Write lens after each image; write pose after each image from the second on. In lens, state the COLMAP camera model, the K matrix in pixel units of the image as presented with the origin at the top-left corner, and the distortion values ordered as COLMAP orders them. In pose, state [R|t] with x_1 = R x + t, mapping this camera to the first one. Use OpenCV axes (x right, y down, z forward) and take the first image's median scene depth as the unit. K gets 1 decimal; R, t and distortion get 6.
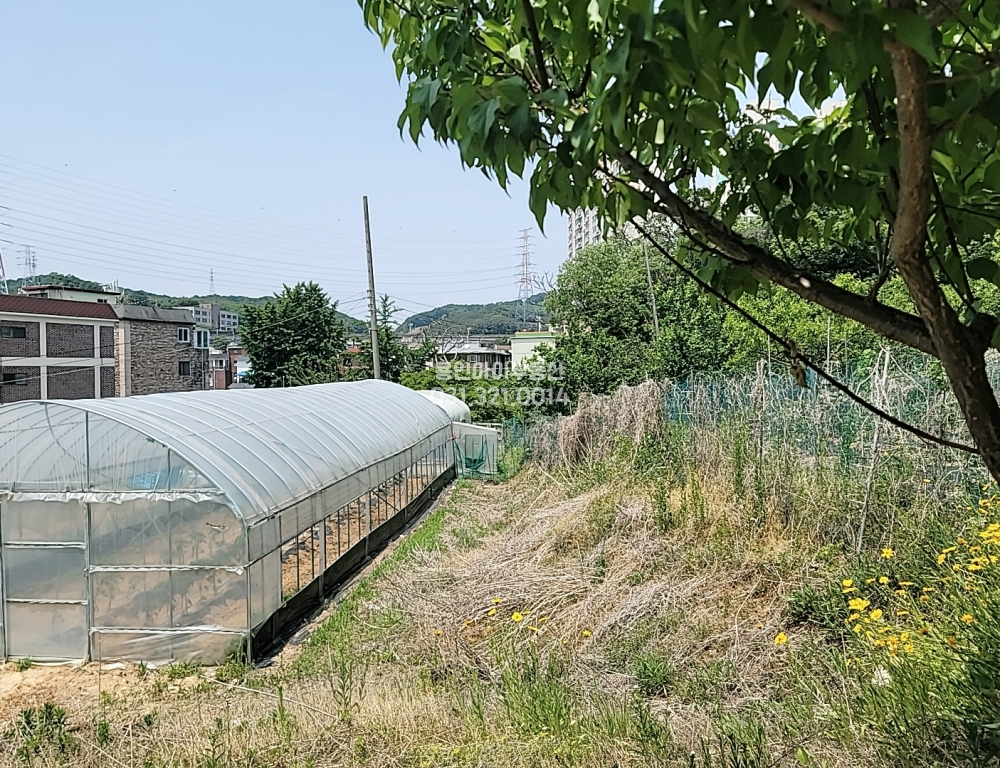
lens RADIAL K [[753.9, 0, 502.7], [0, 753.9, 371.2], [0, 0, 1]] dist [0.034848, -0.004231]
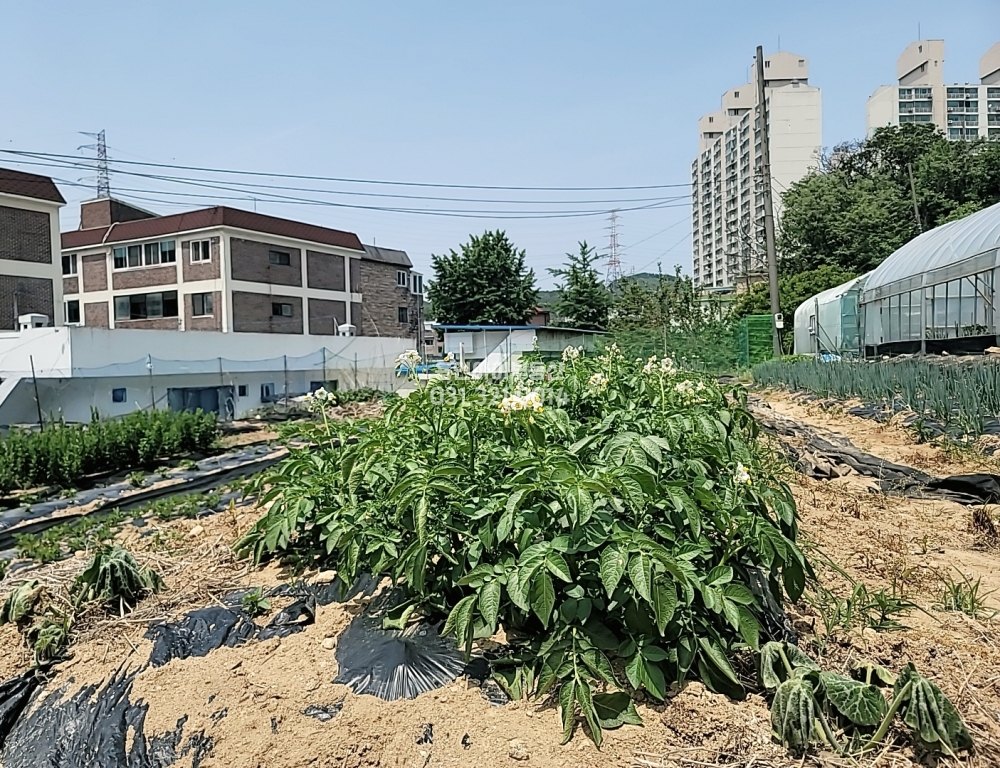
lens RADIAL K [[760.4, 0, 484.9], [0, 760.4, 384.4], [0, 0, 1]] dist [0.026712, -0.010780]
pose [[0.992669, -0.006560, -0.120684, -0.211724], [0.010296, 0.999486, 0.030357, 0.054662], [0.120423, -0.031377, 0.992227, 0.089602]]
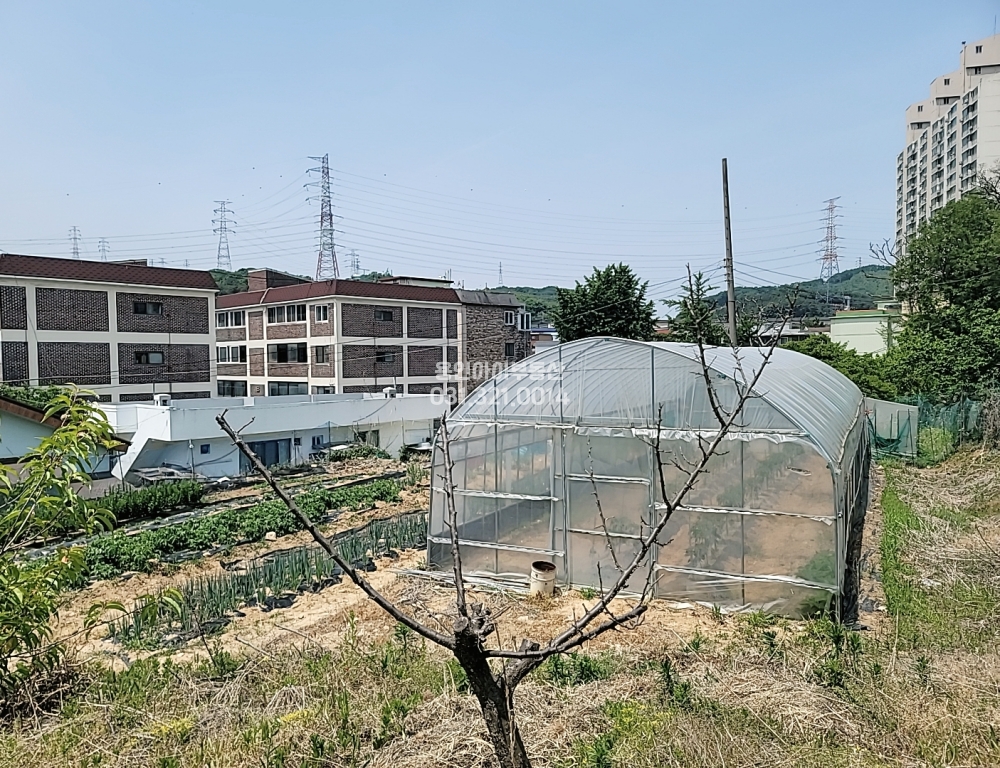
lens RADIAL K [[760.4, 0, 484.9], [0, 760.4, 384.4], [0, 0, 1]] dist [0.026712, -0.010780]
pose [[0.926465, 0.014133, -0.376116, -0.052091], [-0.001498, 0.999425, 0.033865, 0.009461], [0.376378, -0.030812, 0.925954, 0.000571]]
